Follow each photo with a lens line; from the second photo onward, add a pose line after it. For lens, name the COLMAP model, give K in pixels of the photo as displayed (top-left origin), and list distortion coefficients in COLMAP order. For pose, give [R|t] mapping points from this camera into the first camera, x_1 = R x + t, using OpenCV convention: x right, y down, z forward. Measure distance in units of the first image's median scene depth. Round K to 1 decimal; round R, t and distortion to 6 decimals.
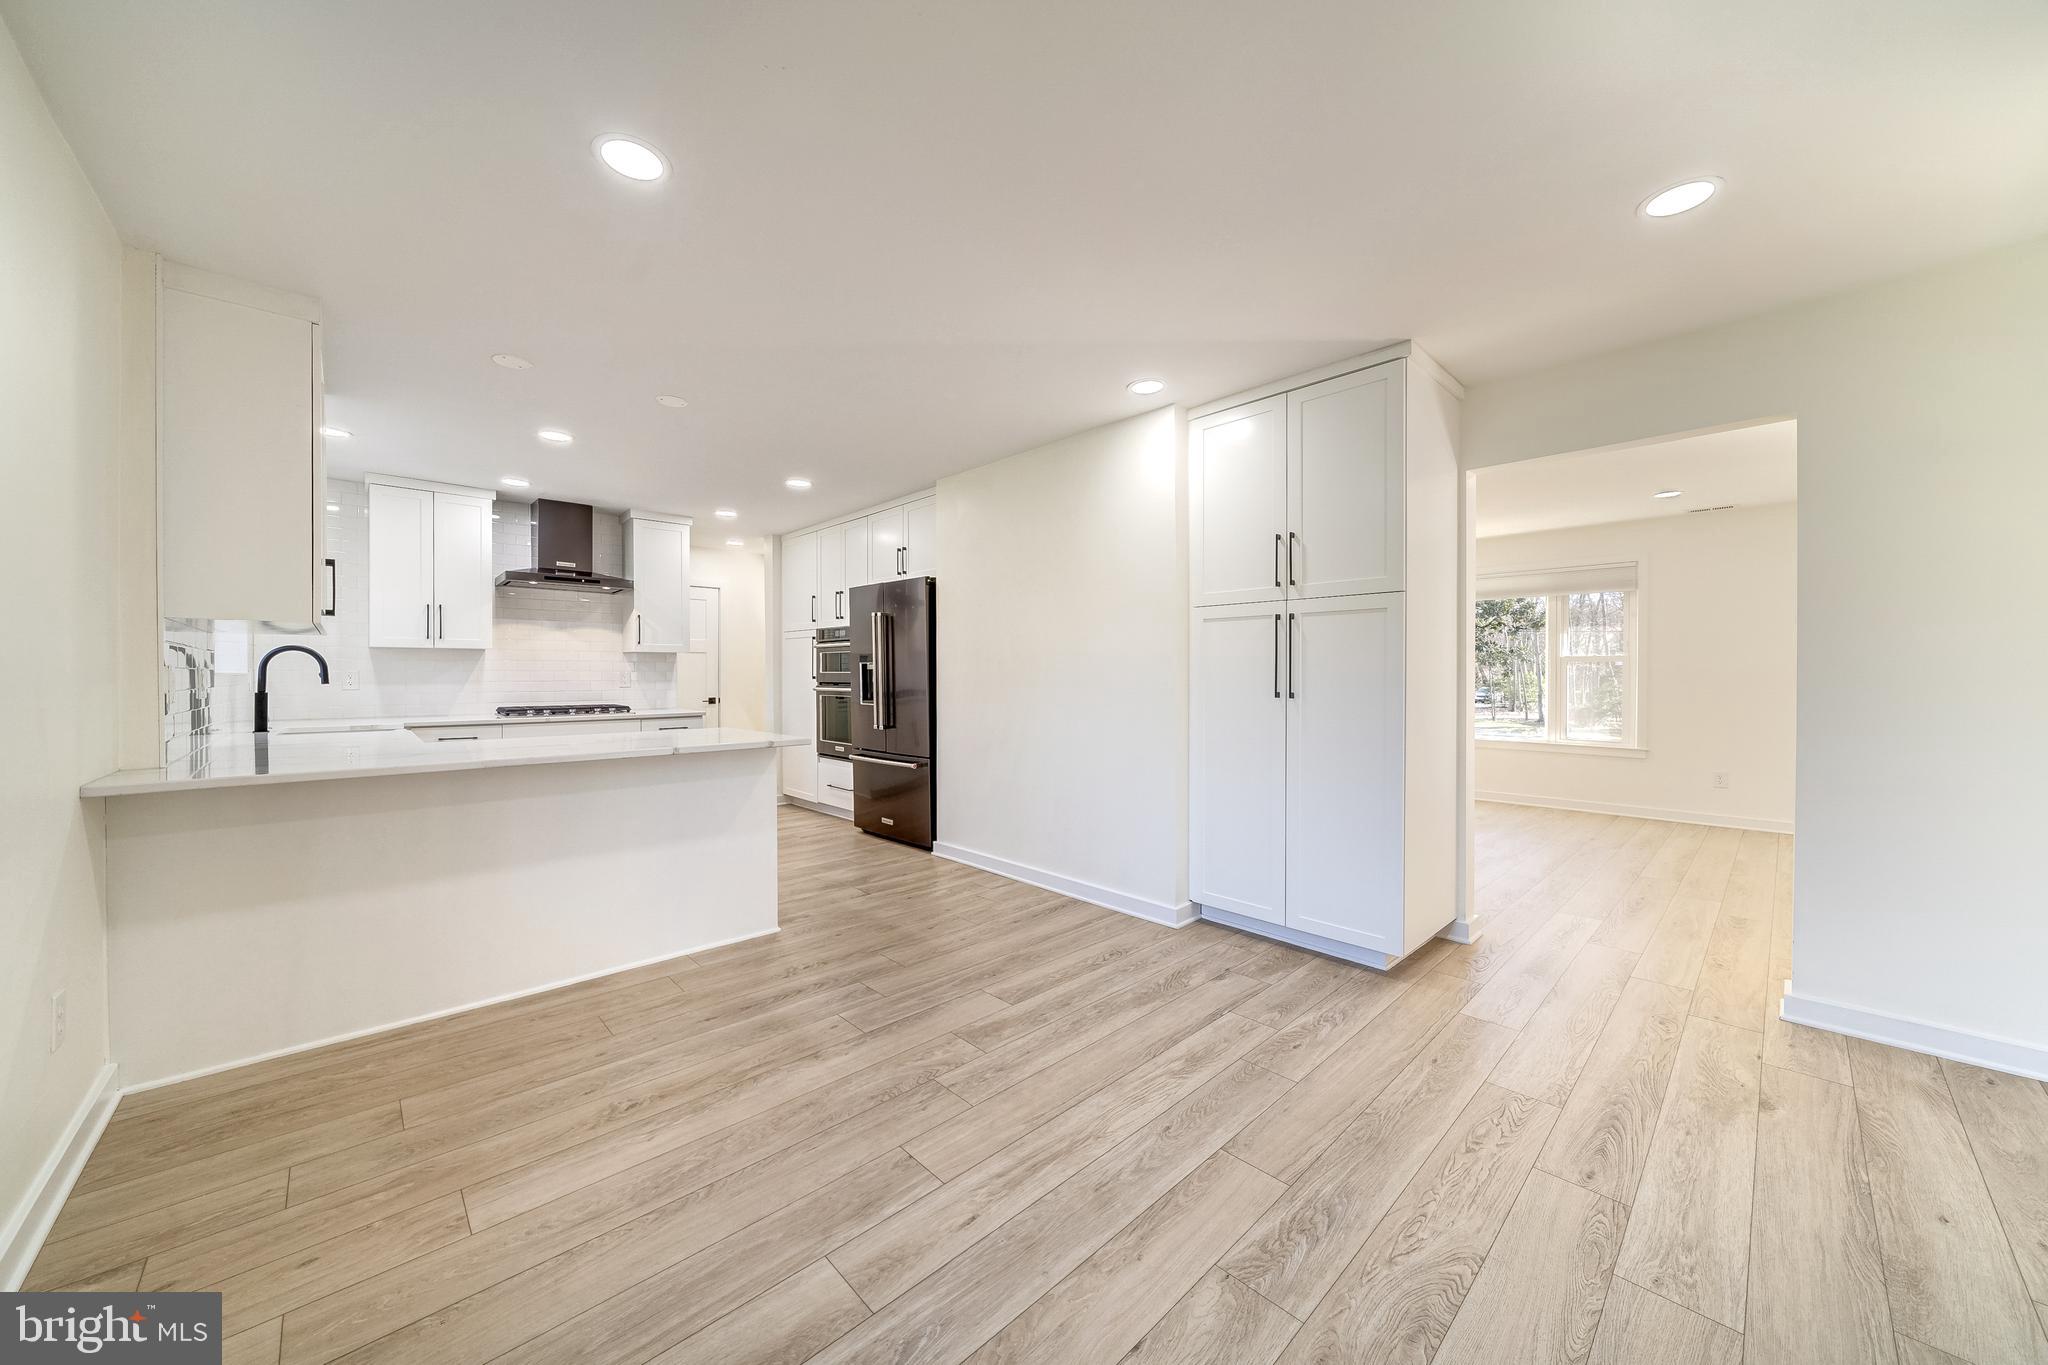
lens RADIAL K [[709.2, 0, 1036.2], [0, 709.2, 679.7], [0, 0, 1]] dist [-0.005740, 0.000011]
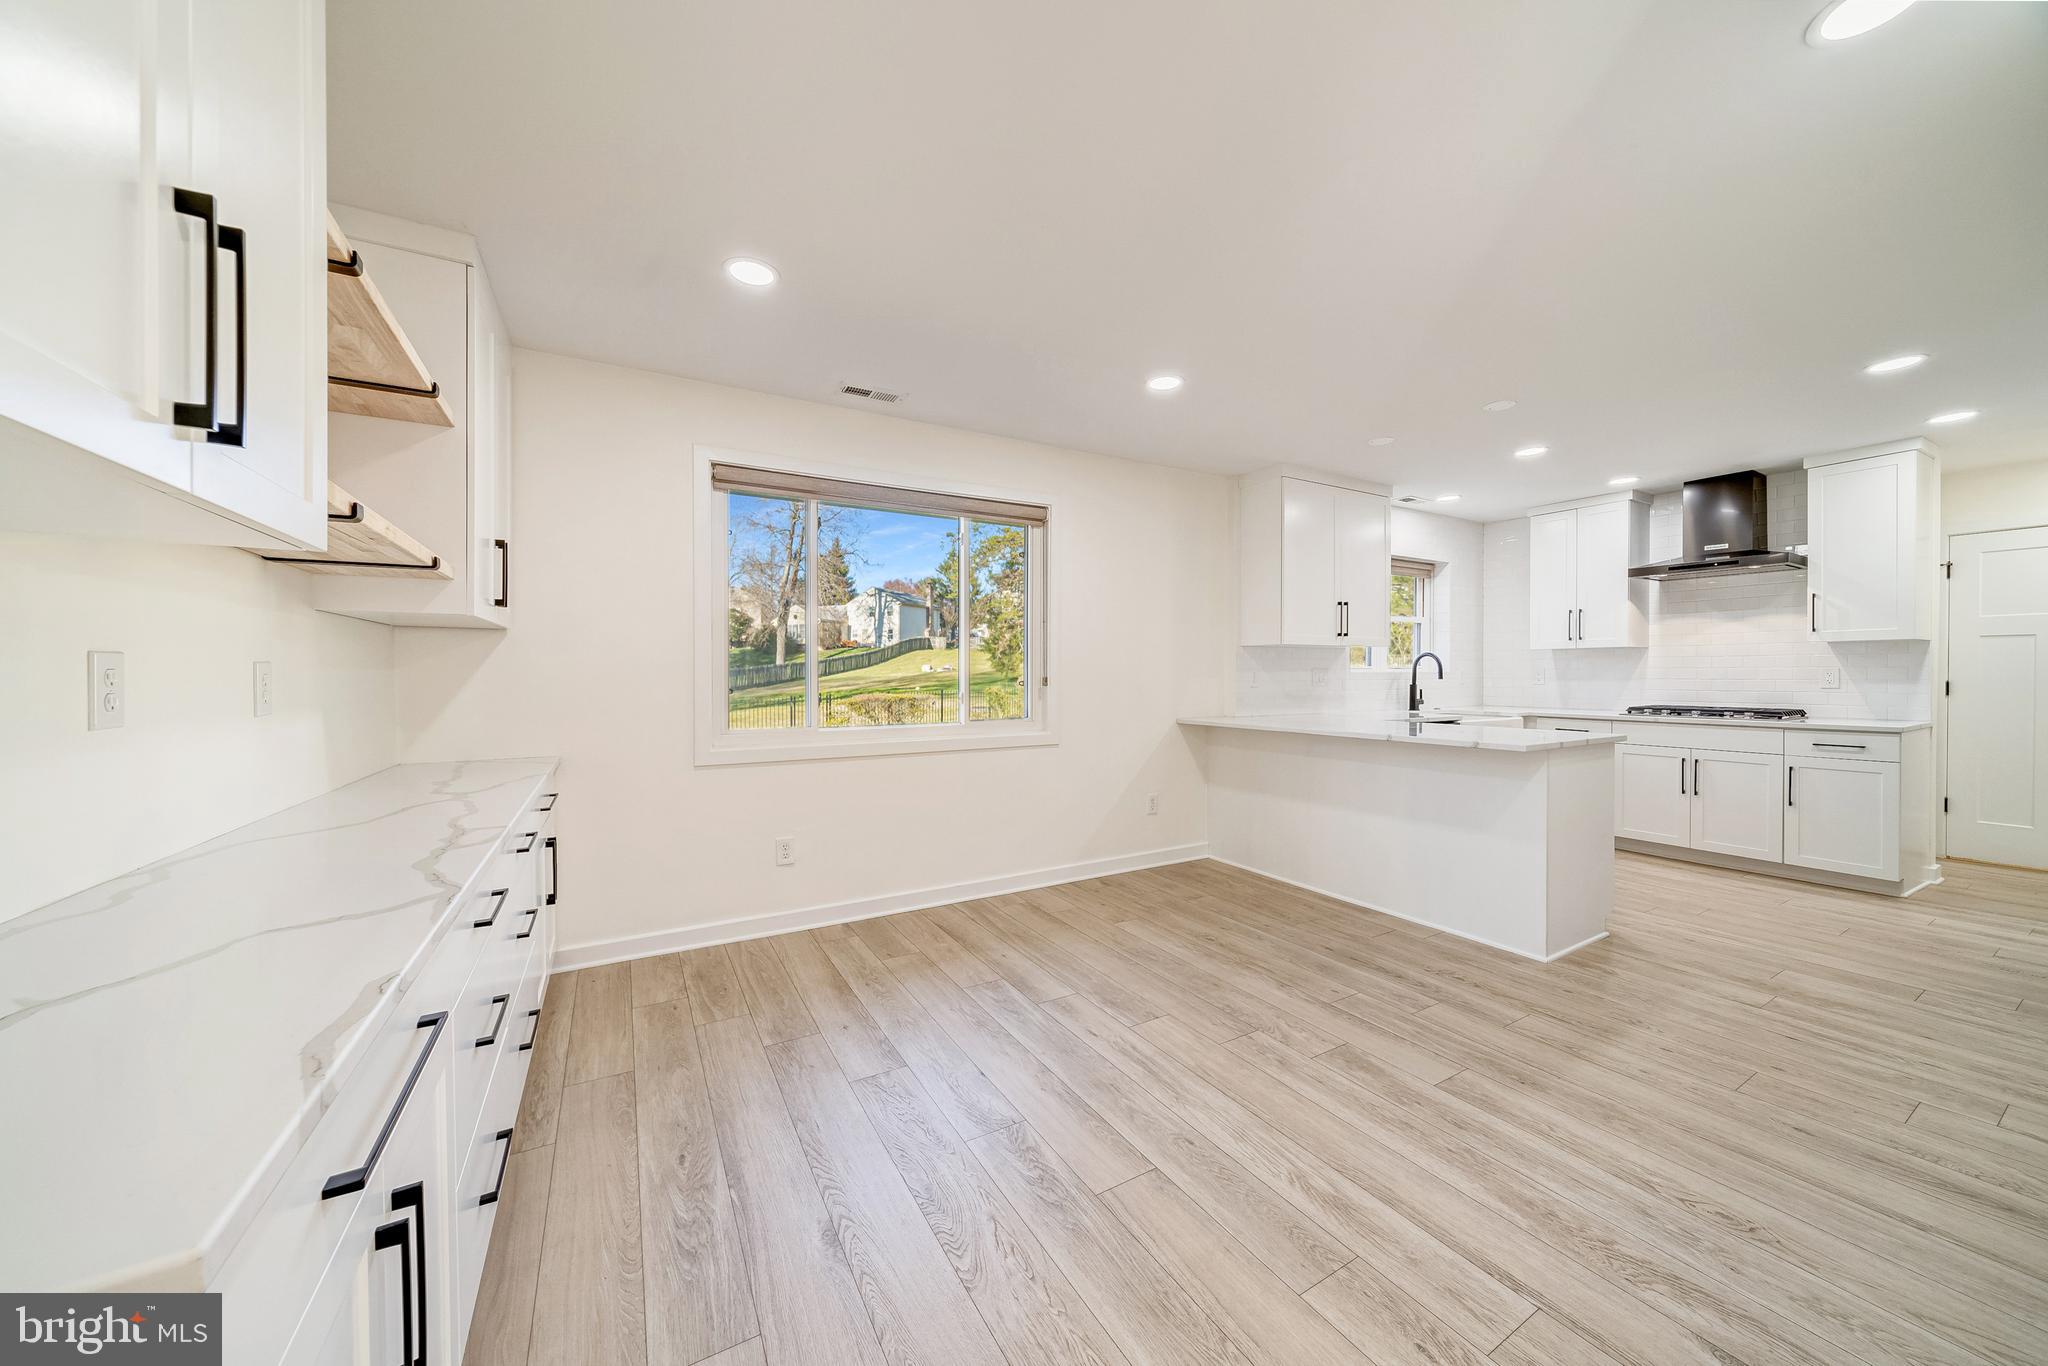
lens RADIAL K [[724.1, 0, 988.7], [0, 724.1, 678.2], [0, 0, 1]] dist [-0.004864, -0.000220]
pose [[-0.277069, 0.007762, -0.960819, 0.739081], [-0.003168, 0.999955, 0.008992, -0.007373], [0.960845, 0.005535, -0.277032, 0.612773]]
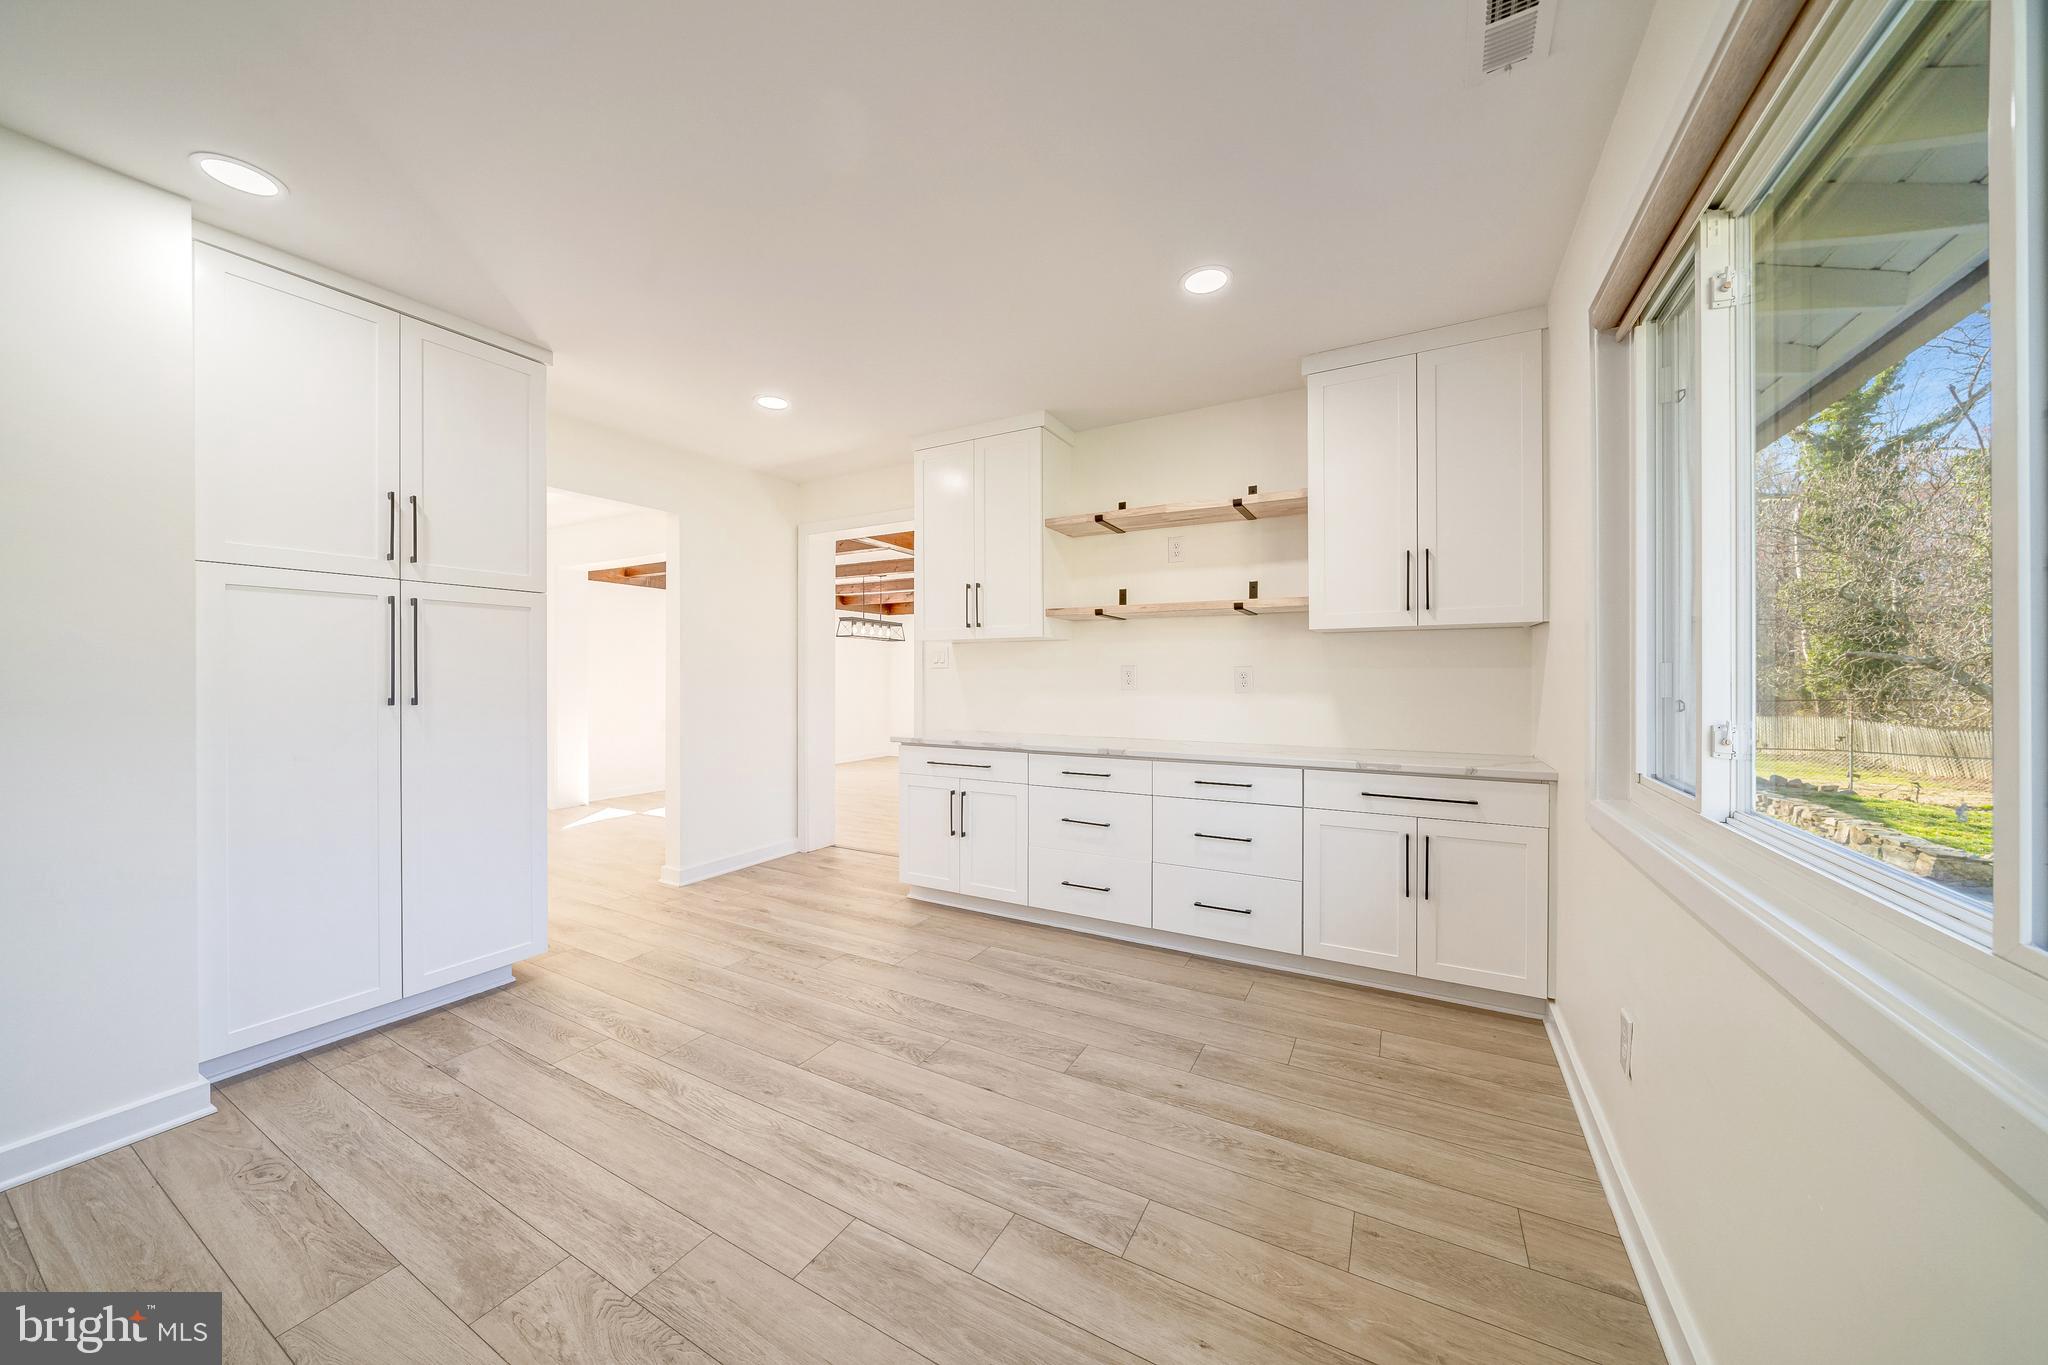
lens RADIAL K [[716.6, 0, 1024.6], [0, 716.6, 672.7], [0, 0, 1]] dist [-0.001615, -0.000042]
pose [[-0.294136, 0.002231, 0.955761, -0.595765], [0.009011, 0.999959, 0.000439, -0.002544], [-0.955721, 0.008742, -0.294144, 0.573507]]
